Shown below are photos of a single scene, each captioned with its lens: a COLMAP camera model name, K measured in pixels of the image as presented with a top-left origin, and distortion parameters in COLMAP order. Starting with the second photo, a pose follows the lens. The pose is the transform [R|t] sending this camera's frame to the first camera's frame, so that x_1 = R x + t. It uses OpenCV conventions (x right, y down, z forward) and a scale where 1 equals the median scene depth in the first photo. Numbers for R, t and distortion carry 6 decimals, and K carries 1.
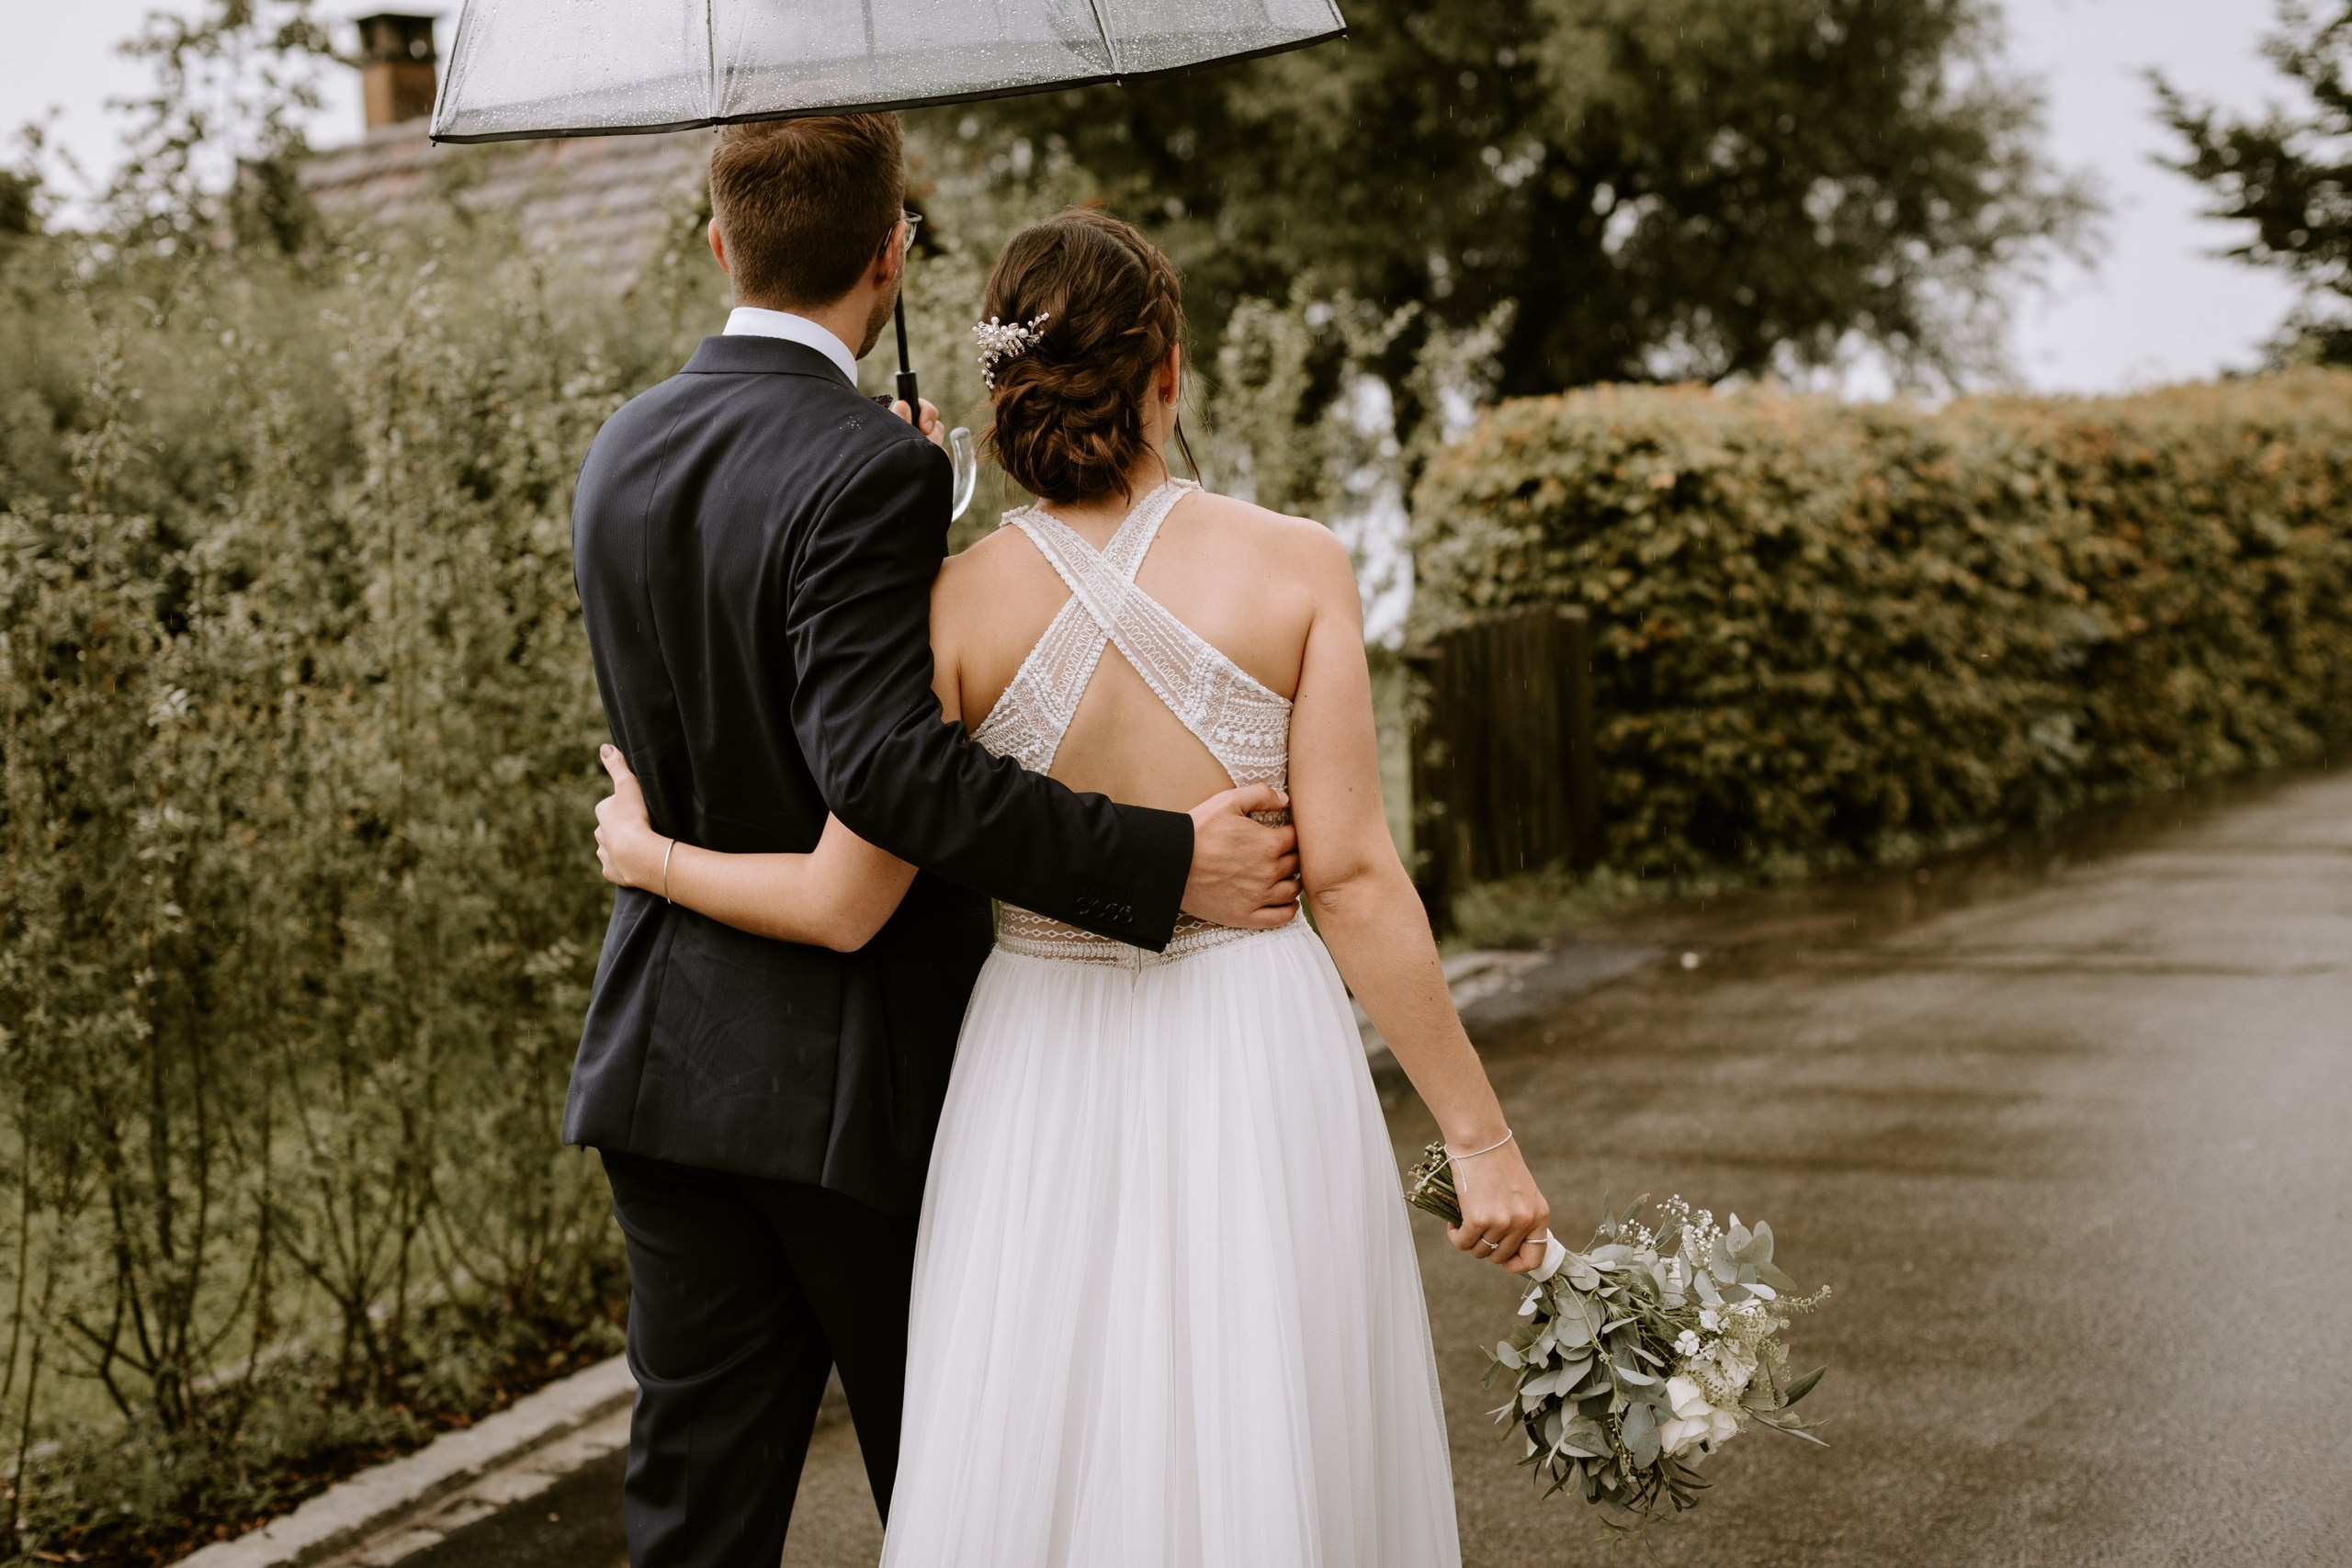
lens RADIAL K [[3364.5, 0, 1168.3], [0, 3364.5, 765.6], [0, 0, 1]] dist [0.004343, 0.000000]
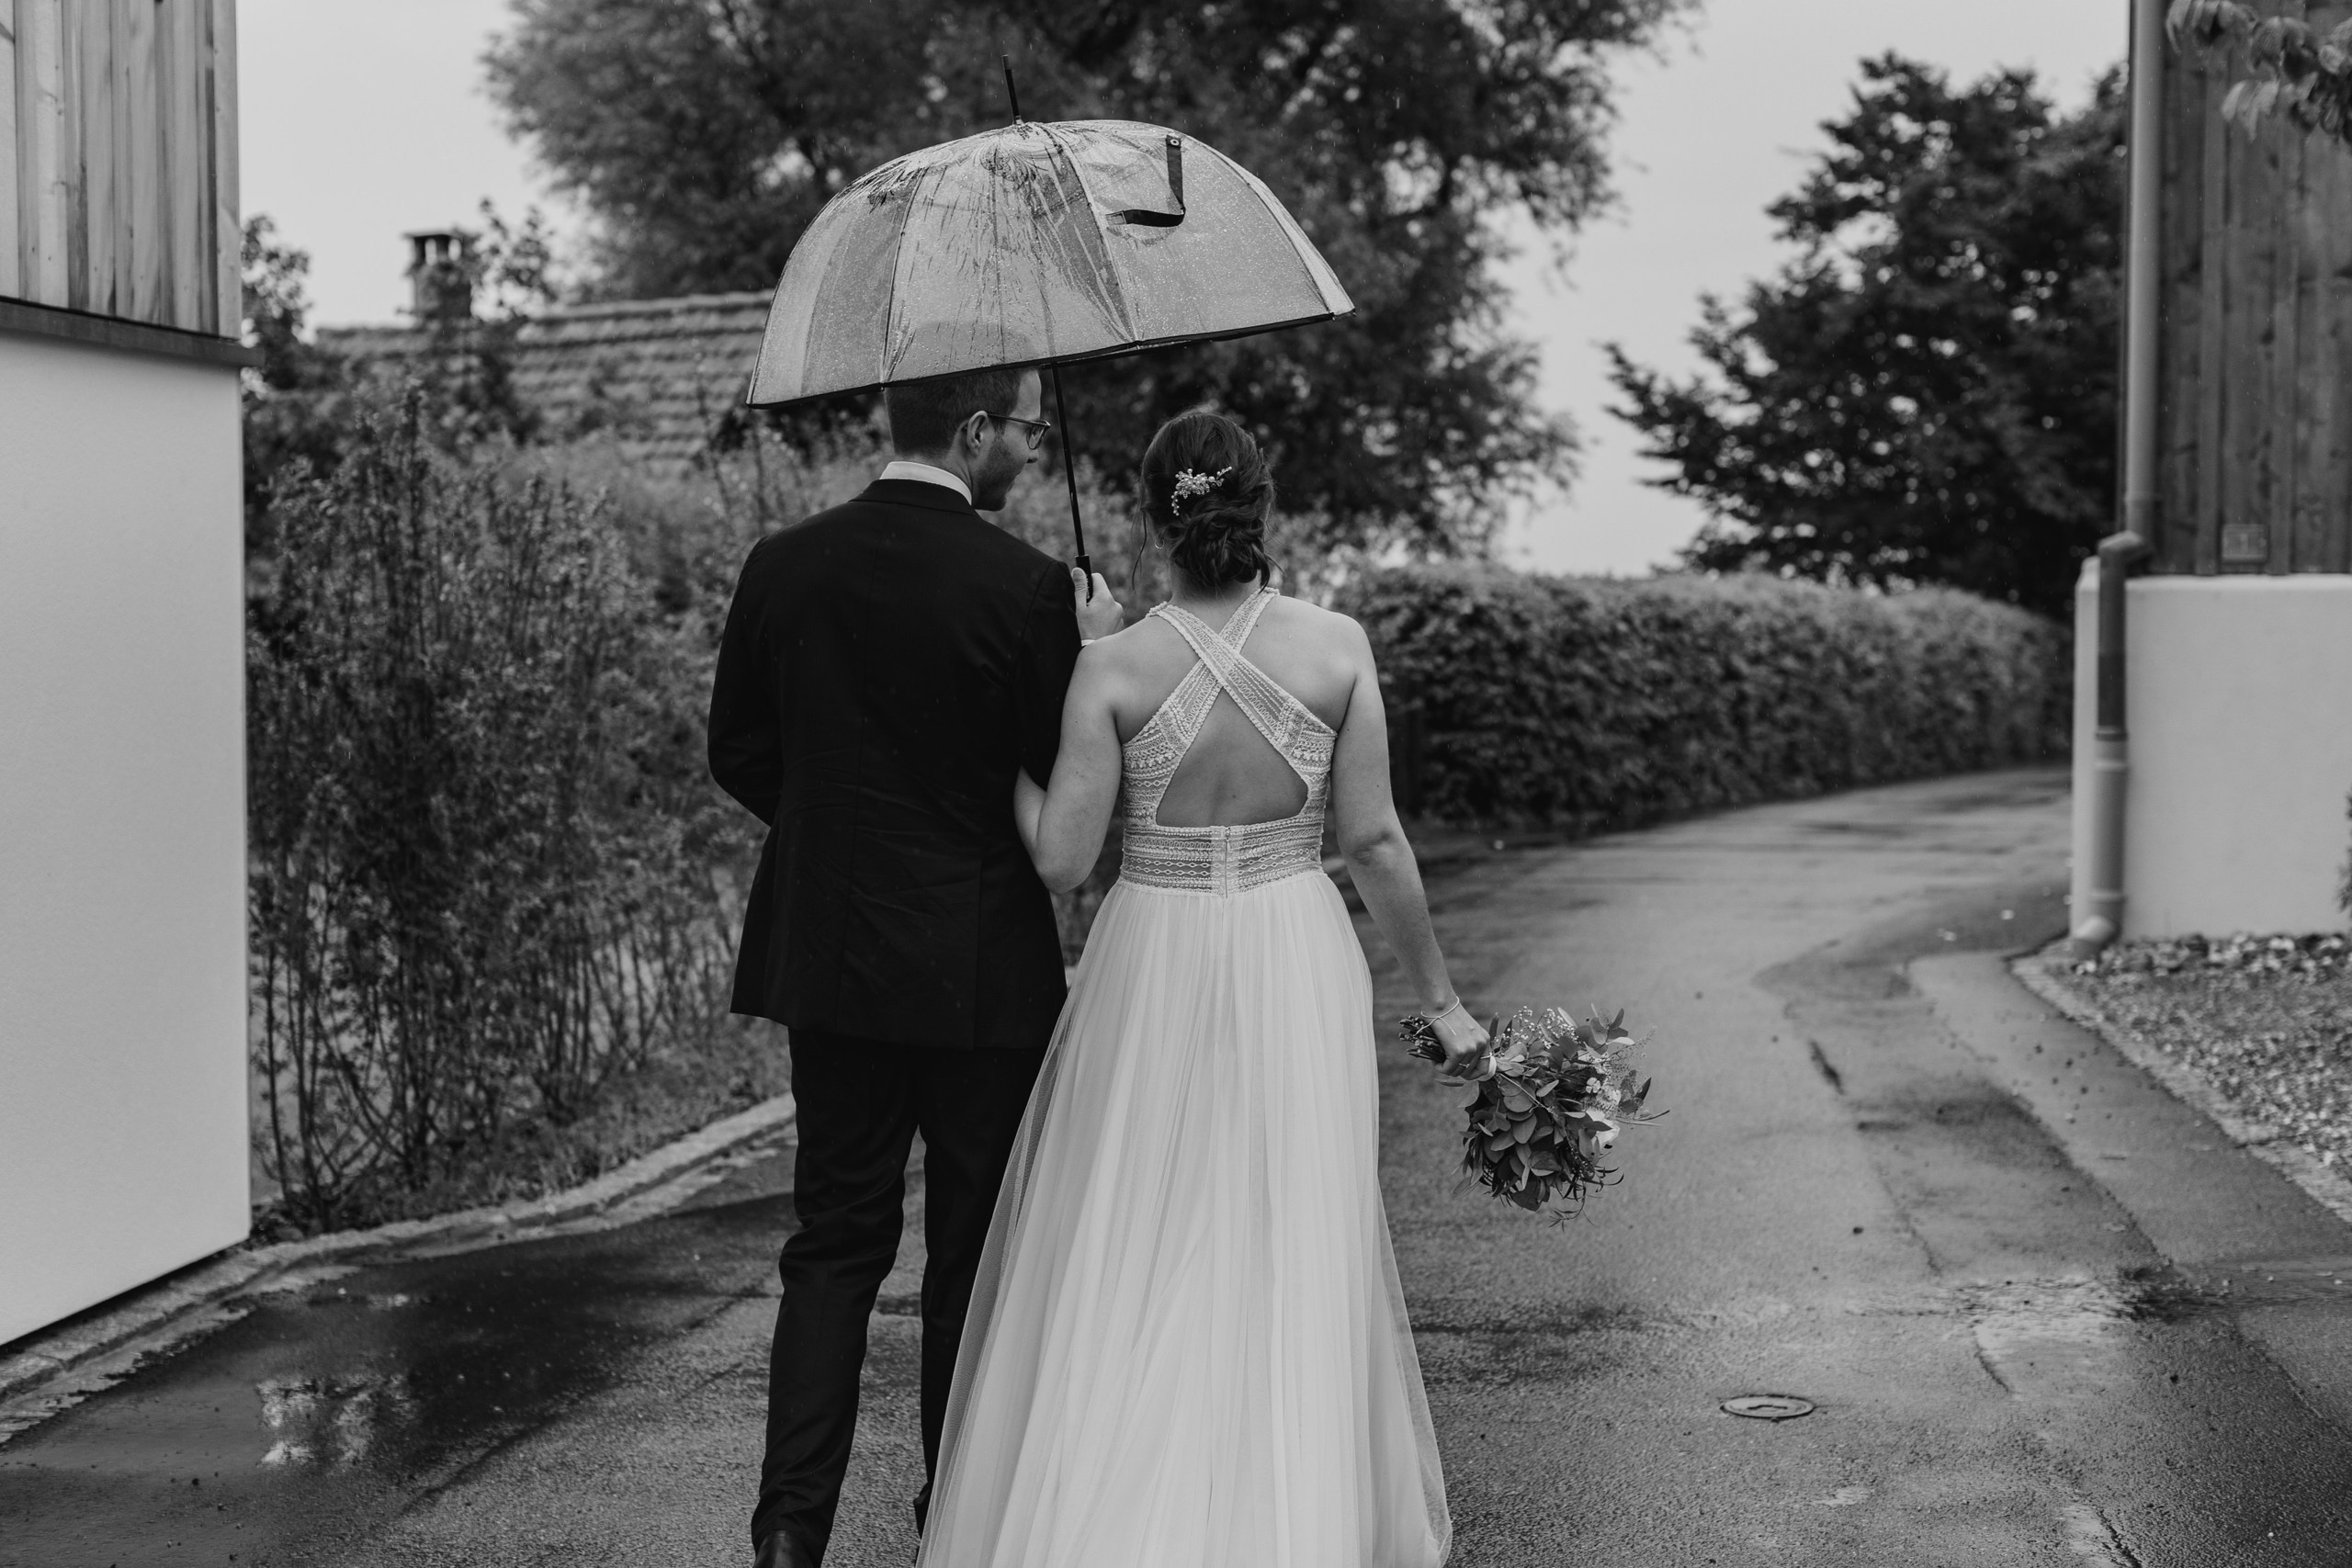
lens RADIAL K [[3364.5, 0, 1177.2], [0, 3364.5, 788.7], [0, 0, 1]] dist [0.004343, 0.000000]
pose [[0.980407, 0.049690, 0.190611, -0.276770], [-0.042510, 0.998231, -0.041577, 0.076250], [-0.192340, 0.032660, 0.980785, -0.622082]]
